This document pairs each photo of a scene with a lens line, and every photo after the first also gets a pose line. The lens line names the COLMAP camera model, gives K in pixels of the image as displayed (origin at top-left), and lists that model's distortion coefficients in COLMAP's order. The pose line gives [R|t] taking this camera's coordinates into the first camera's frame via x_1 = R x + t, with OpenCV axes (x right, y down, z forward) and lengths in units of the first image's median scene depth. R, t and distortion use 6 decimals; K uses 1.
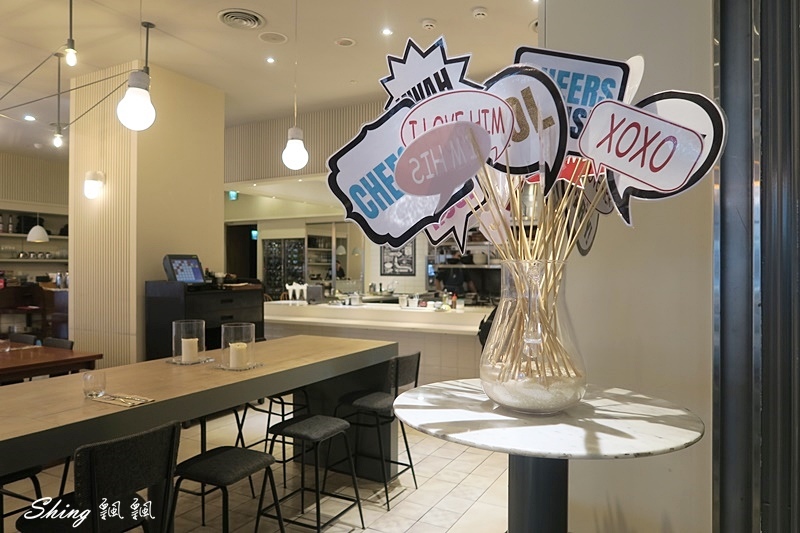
lens RADIAL K [[550.6, 0, 399.0], [0, 550.6, 266.9], [0, 0, 1]] dist [-0.009355, -0.003367]
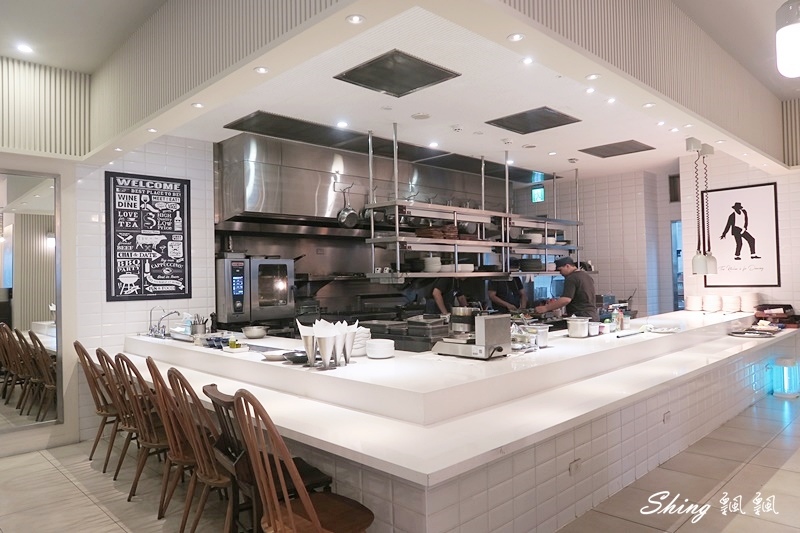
lens RADIAL K [[550.6, 0, 400.9], [0, 550.6, 266.5], [0, 0, 1]] dist [-0.009355, -0.003367]
pose [[0.297290, 0.017336, 0.954630, -0.405807], [0.024051, 0.999382, -0.025638, 0.004723], [-0.954484, 0.030582, 0.296689, 0.640329]]
